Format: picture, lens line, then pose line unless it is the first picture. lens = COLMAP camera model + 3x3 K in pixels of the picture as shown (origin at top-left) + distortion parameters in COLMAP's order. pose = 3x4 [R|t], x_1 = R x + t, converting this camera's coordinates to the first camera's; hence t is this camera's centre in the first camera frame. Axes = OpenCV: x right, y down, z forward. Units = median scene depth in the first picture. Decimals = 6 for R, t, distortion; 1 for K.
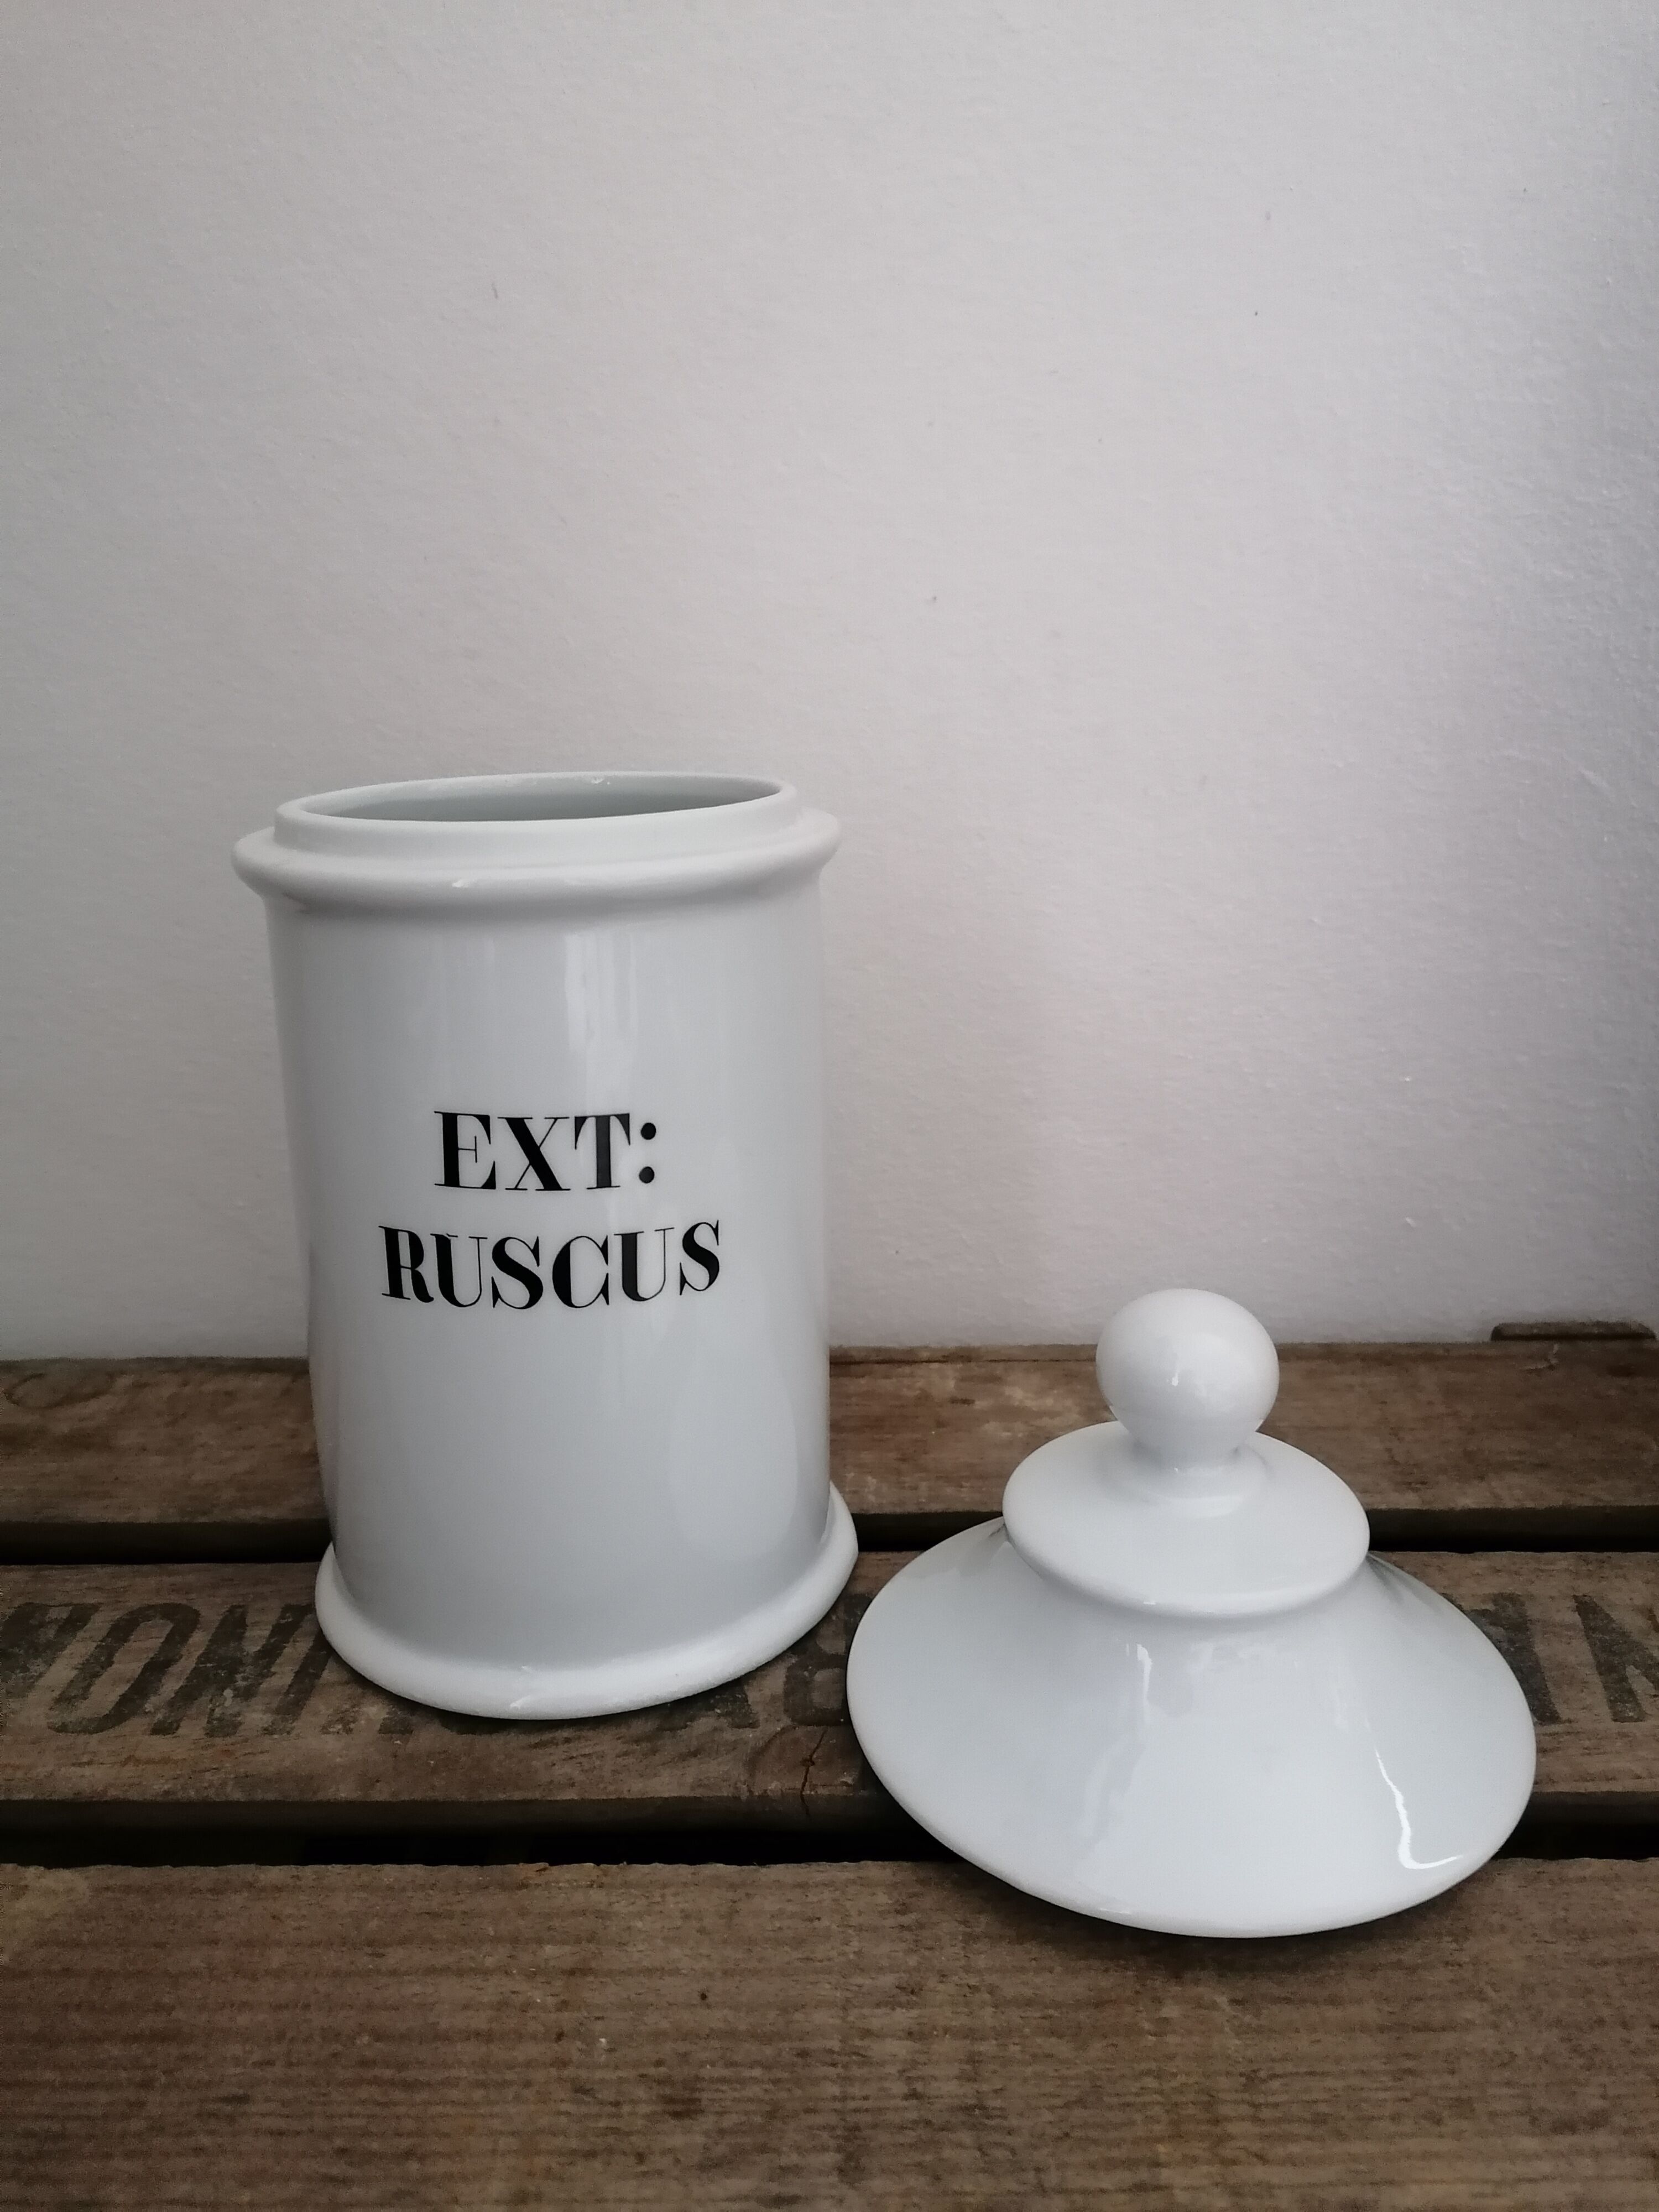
lens RADIAL K [[1576.4, 0, 763.2], [0, 1576.4, 1085.8], [0, 0, 1]] dist [-0.007572, -0.023390]
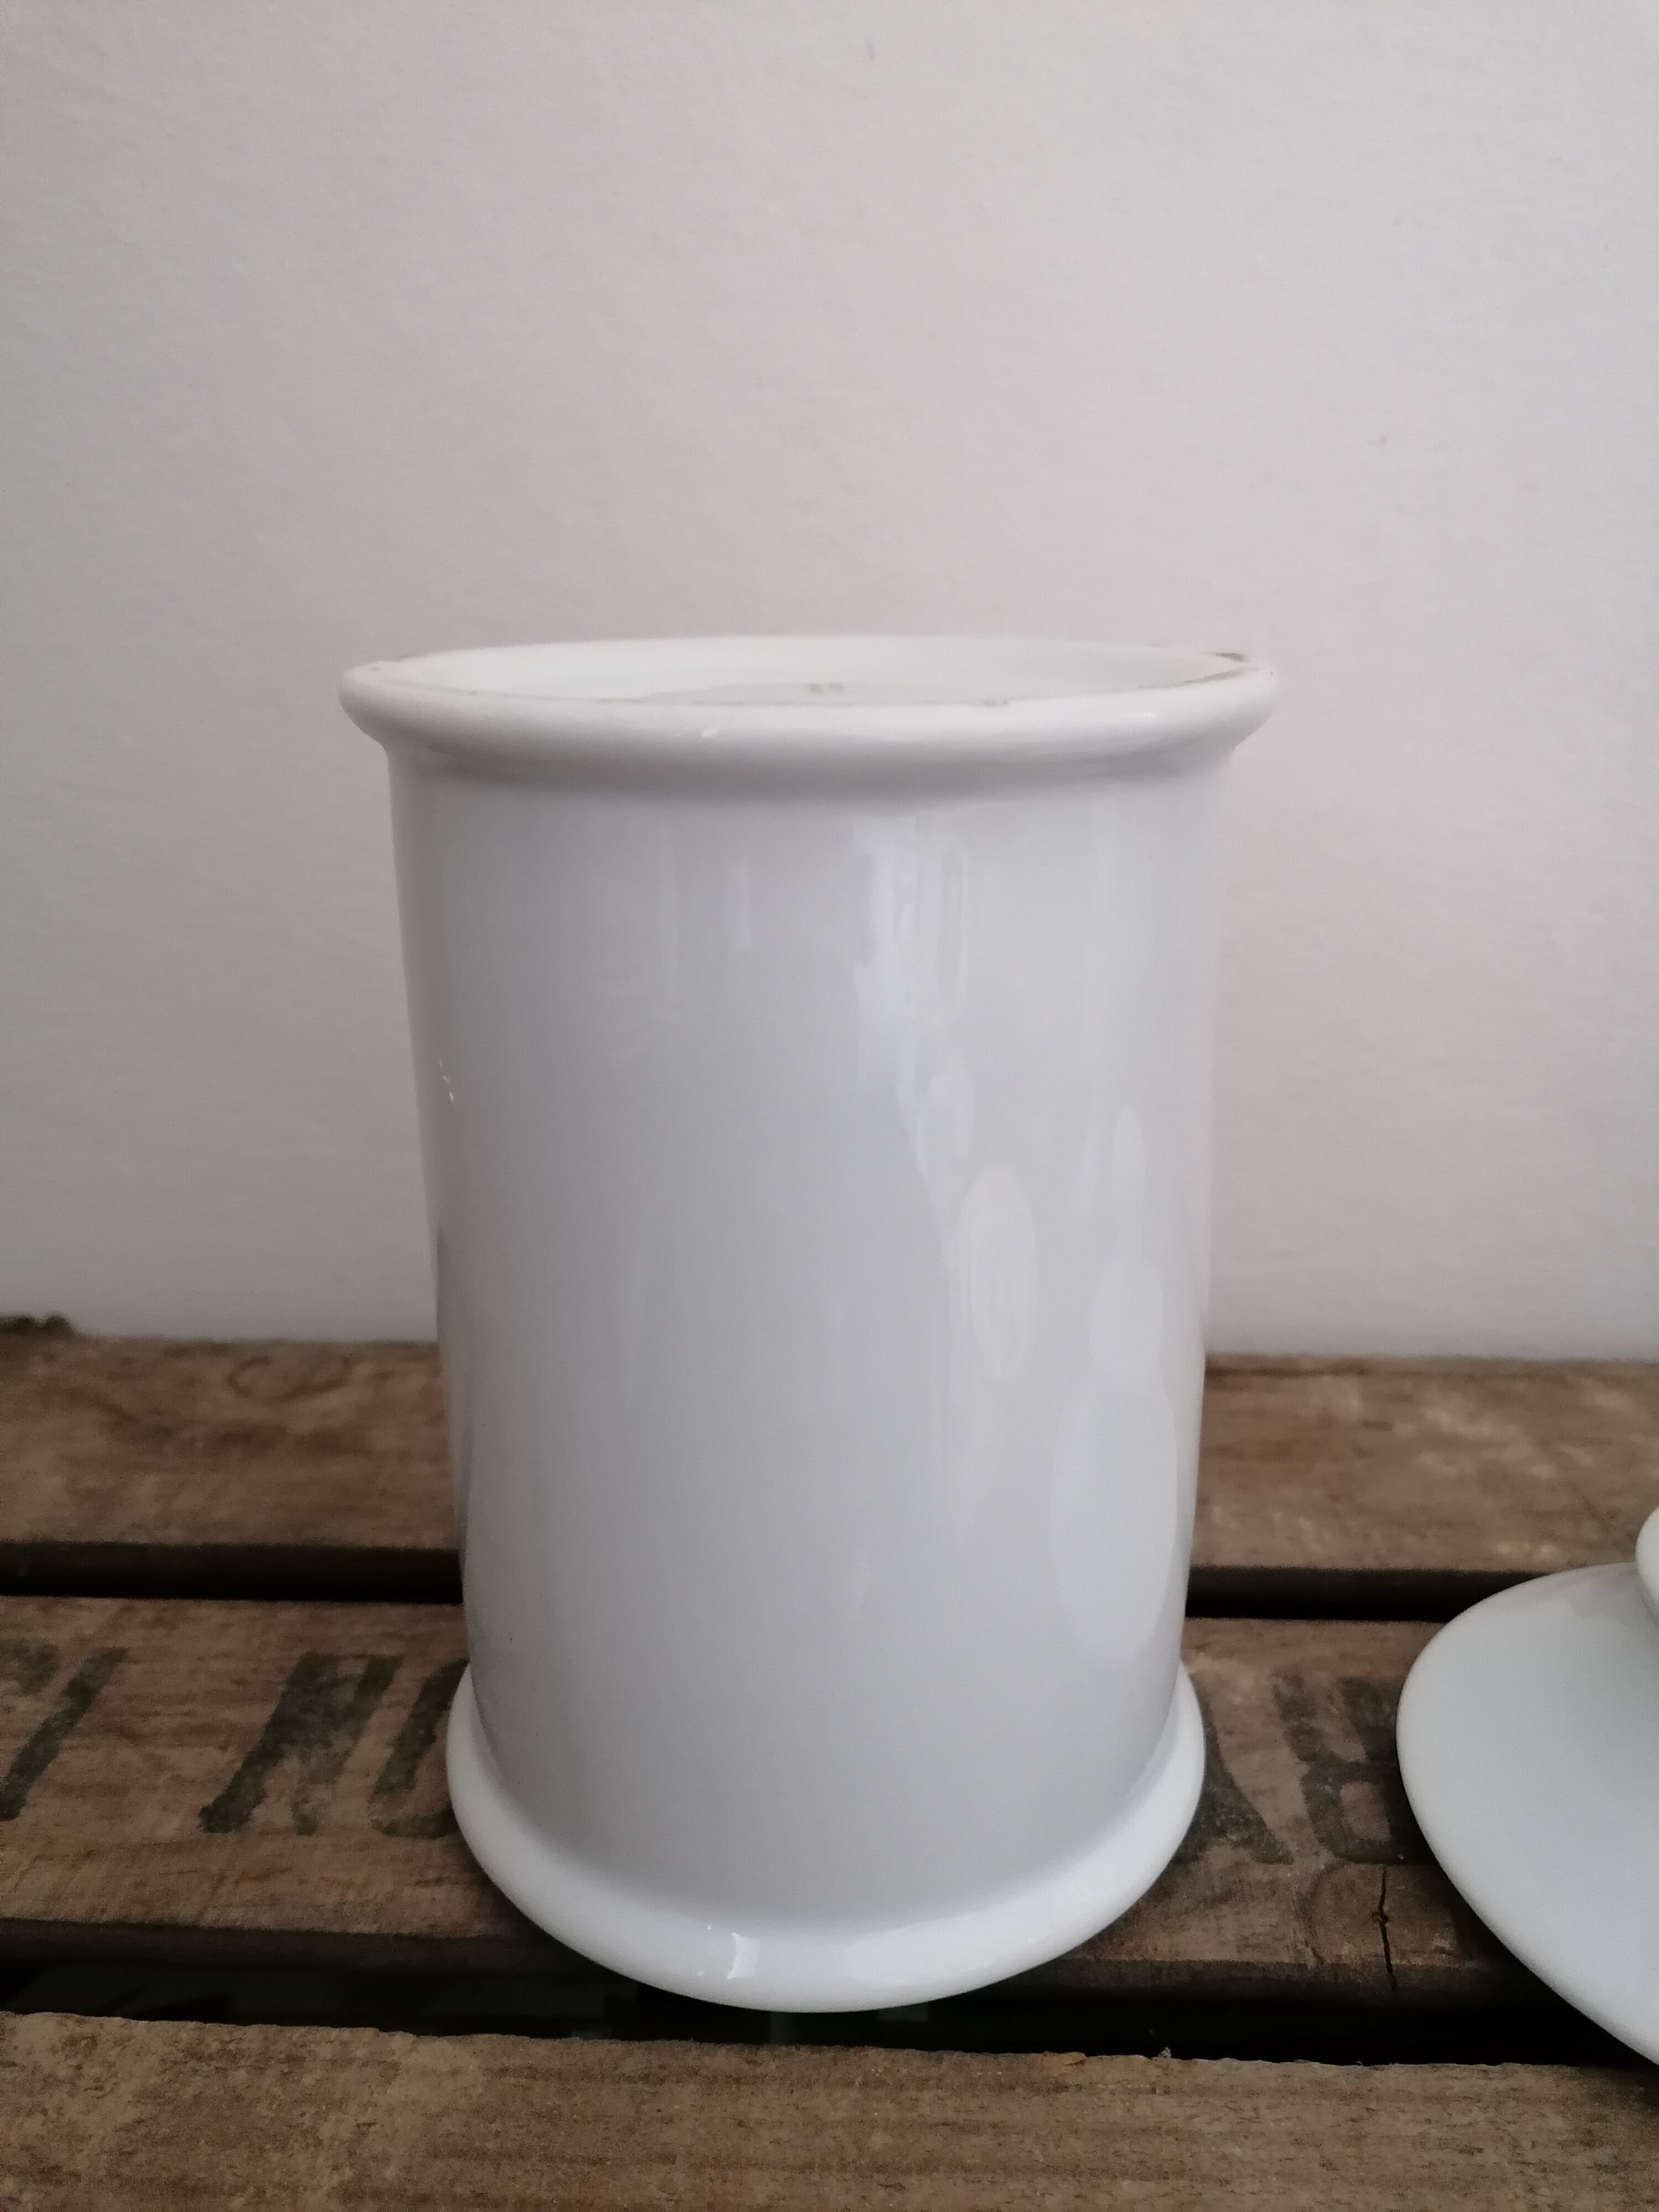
lens RADIAL K [[1576.4, 0, 725.7], [0, 1576.4, 1086.2], [0, 0, 1]] dist [-0.007572, -0.023390]
pose [[0.999347, 0.028561, -0.022147, -0.320278], [-0.027972, 0.999258, 0.026482, 0.014958], [0.022886, -0.025845, 0.999404, 0.267261]]
